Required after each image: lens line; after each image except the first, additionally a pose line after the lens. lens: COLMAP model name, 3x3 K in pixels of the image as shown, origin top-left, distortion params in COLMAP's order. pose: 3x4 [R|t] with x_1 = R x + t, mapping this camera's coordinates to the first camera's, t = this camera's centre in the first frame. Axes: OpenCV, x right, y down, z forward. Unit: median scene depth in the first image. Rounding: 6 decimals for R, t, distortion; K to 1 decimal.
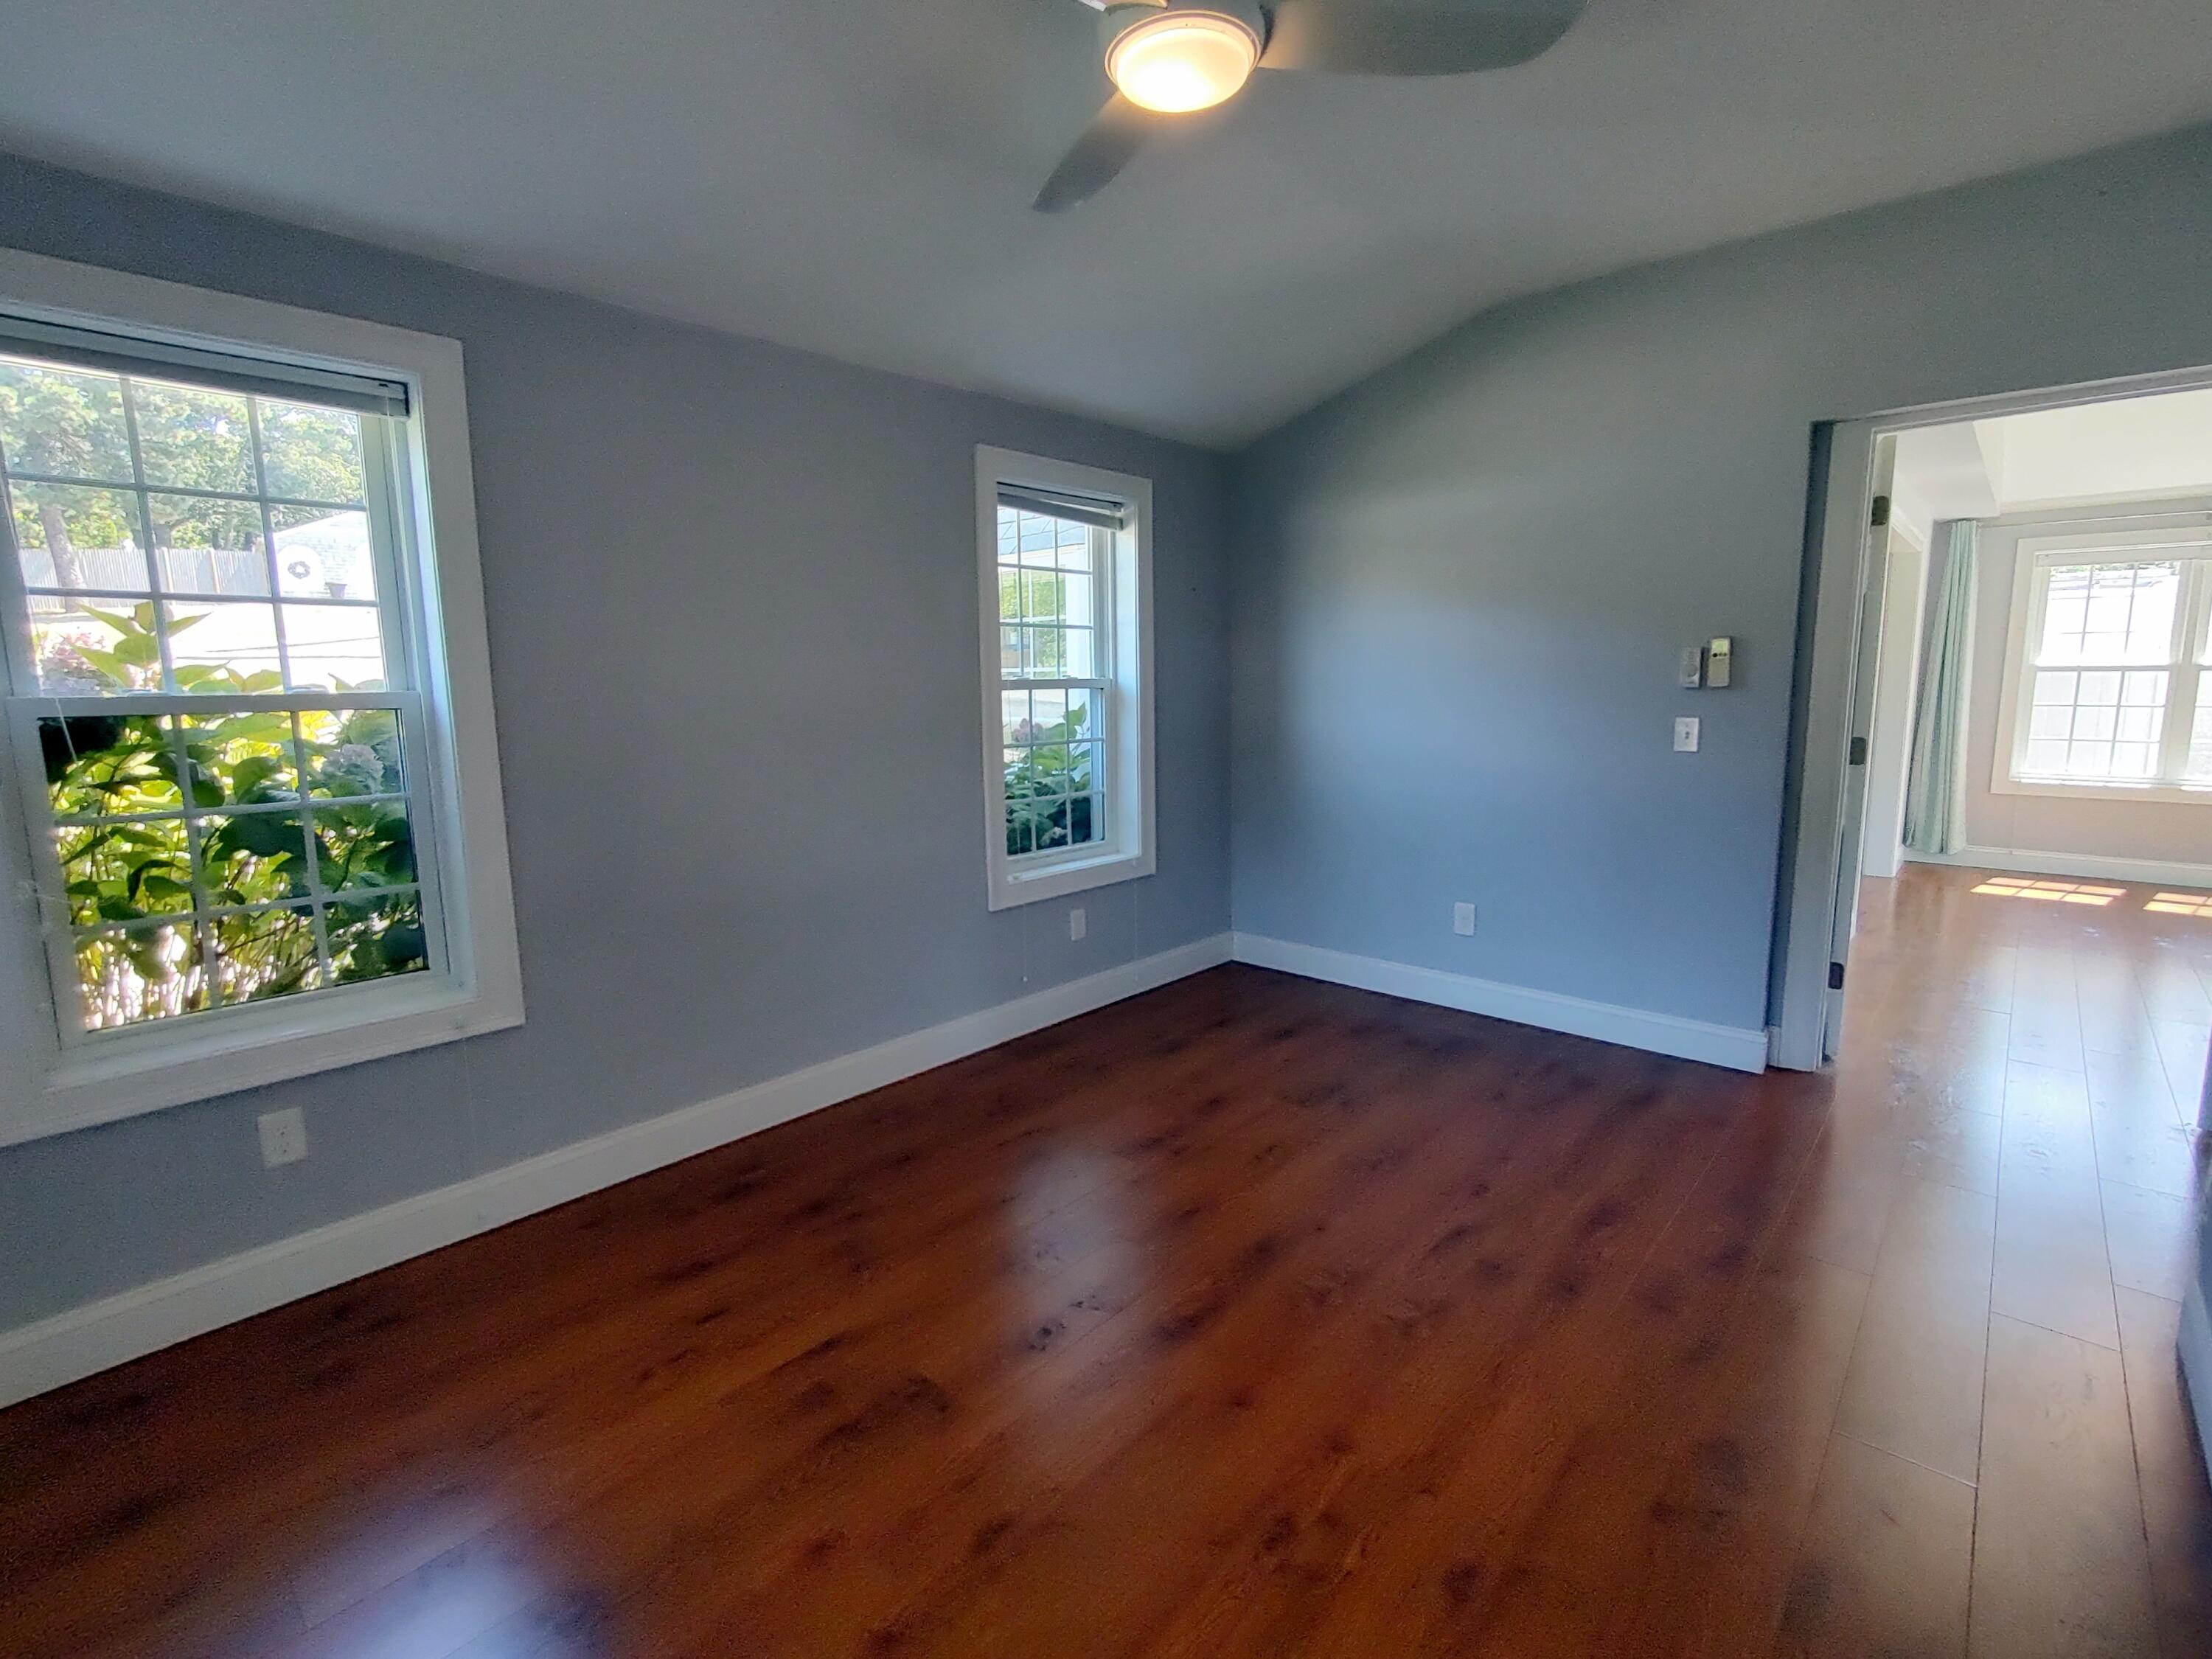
lens RADIAL K [[1000.8, 0, 1106.6], [0, 1000.8, 816.8], [0, 0, 1]] dist [-0.007747, 0.000207]
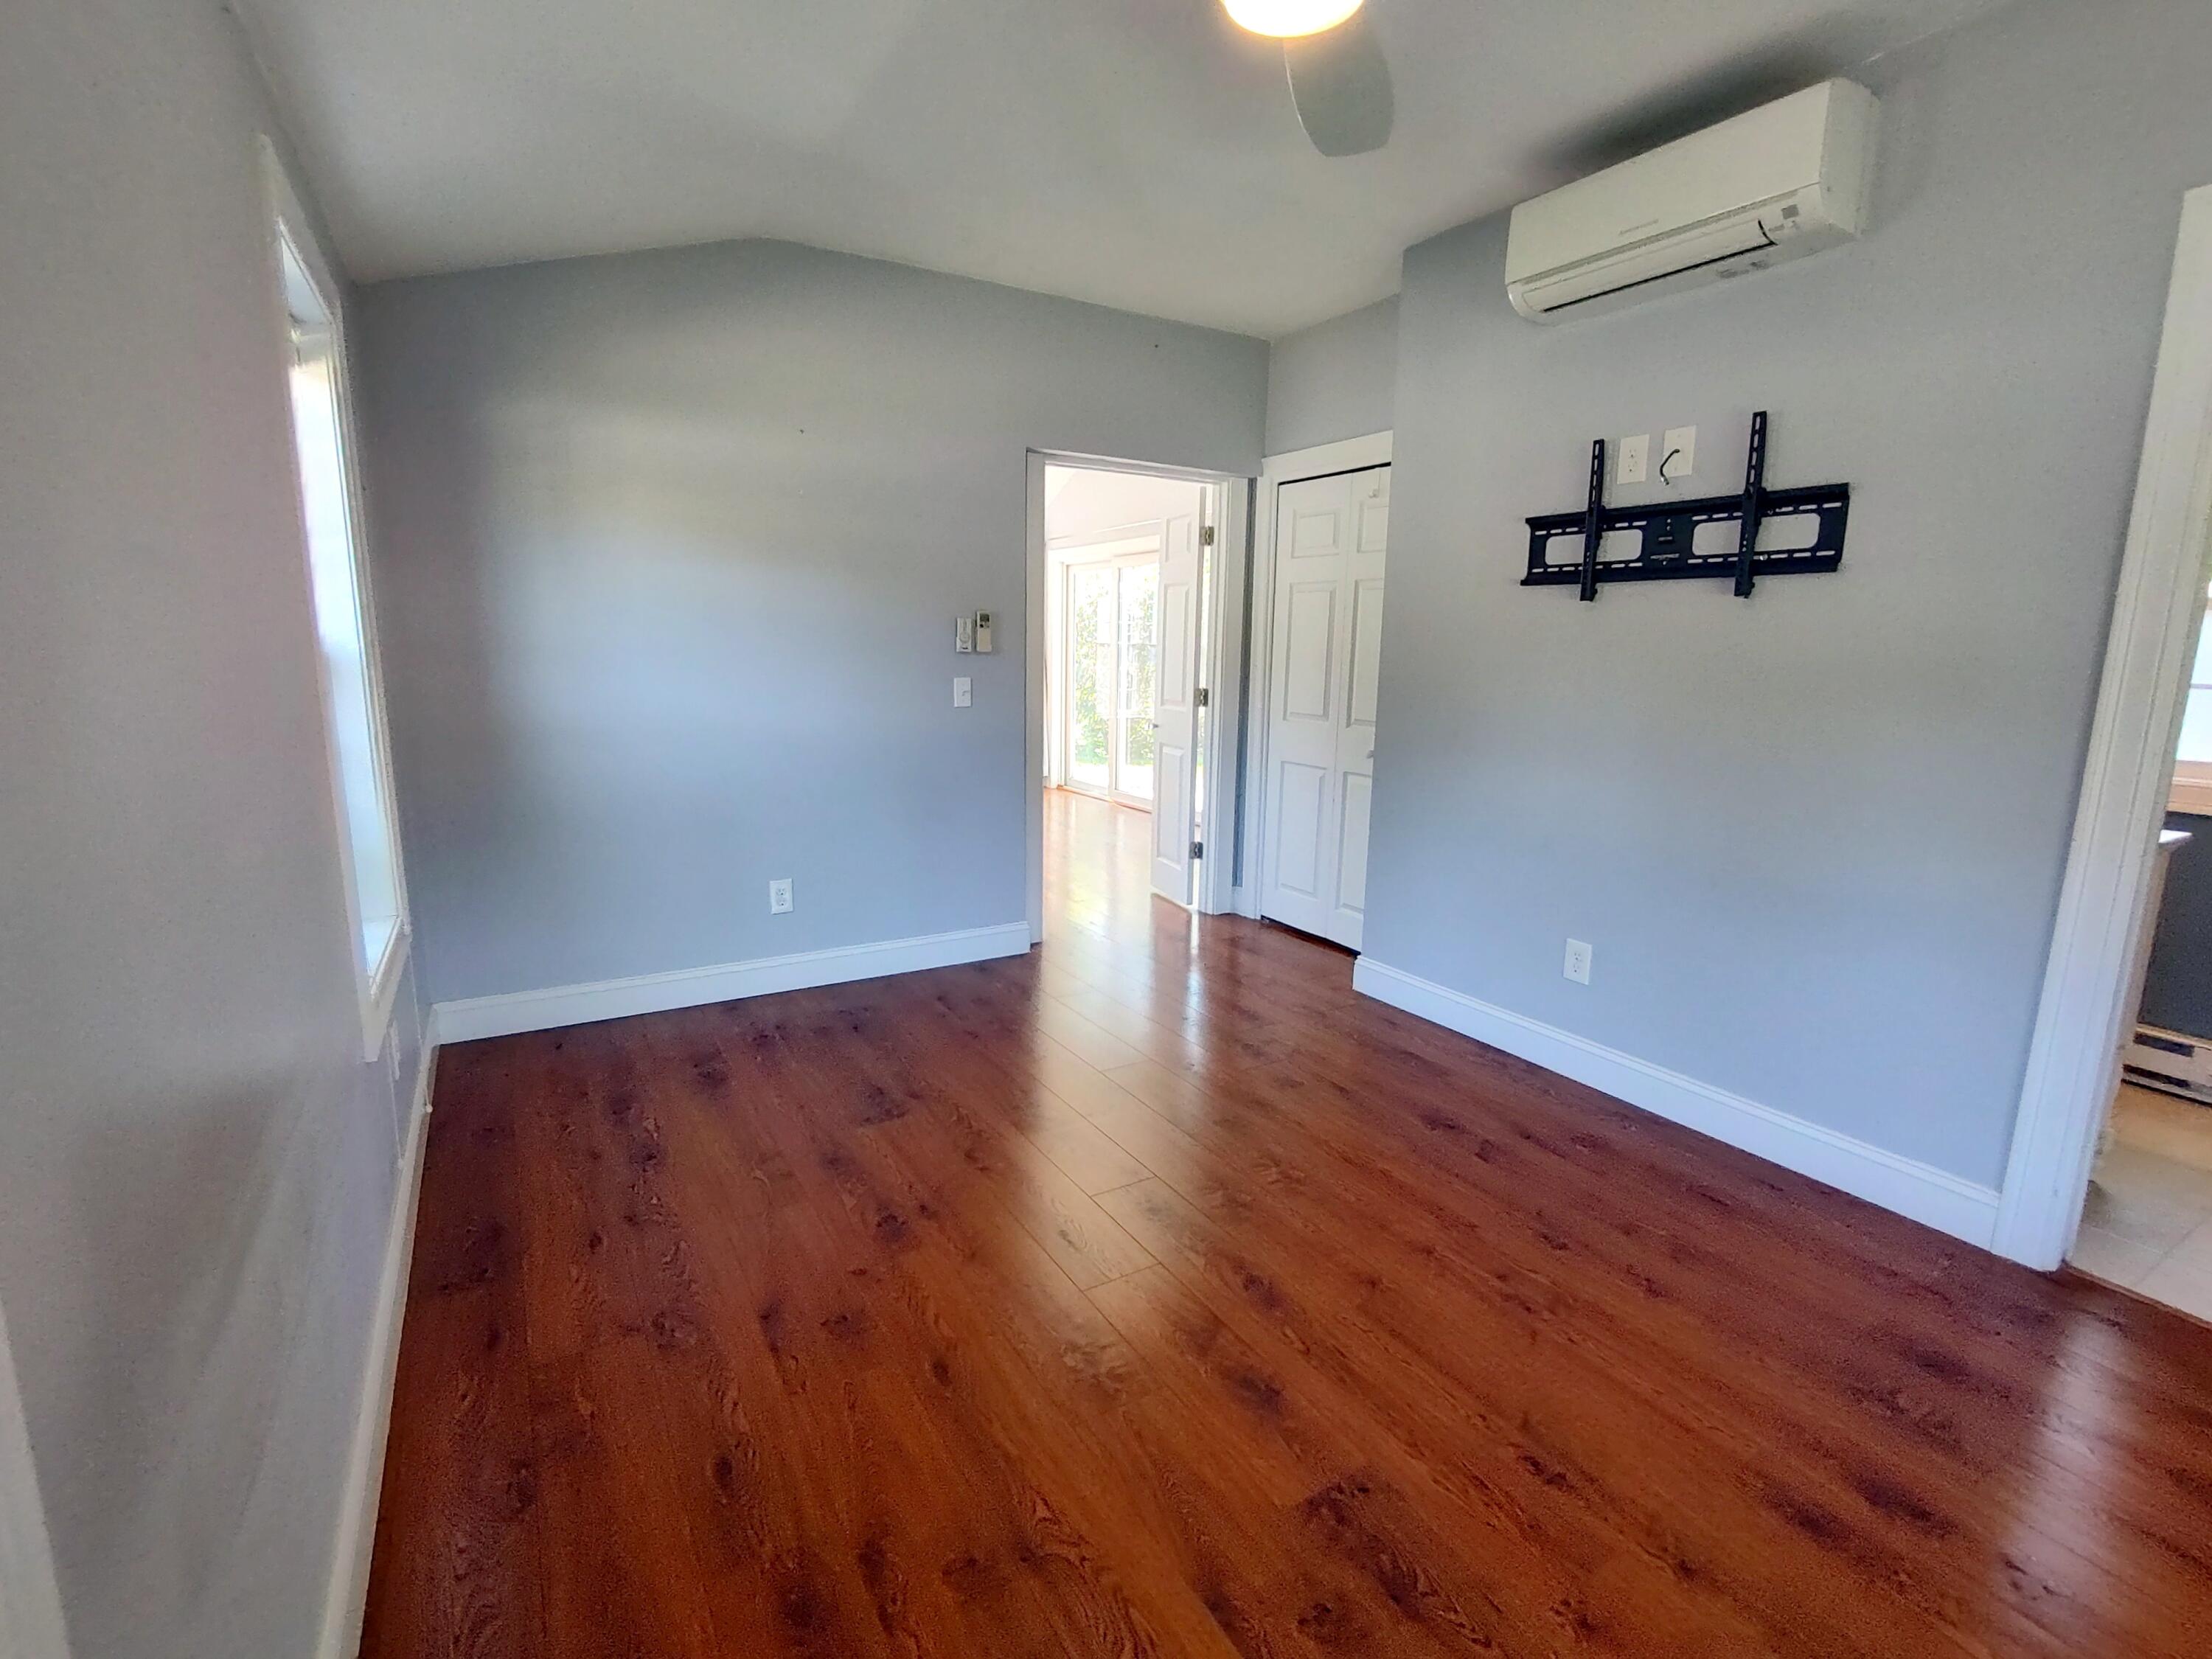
lens RADIAL K [[1000.8, 0, 1106.6], [0, 1000.8, 816.8], [0, 0, 1]] dist [-0.007747, 0.000207]
pose [[0.290953, -0.144918, 0.945698, -0.446867], [0.113659, 0.986697, 0.116232, -0.047928], [-0.949962, 0.073669, 0.303554, 0.424937]]
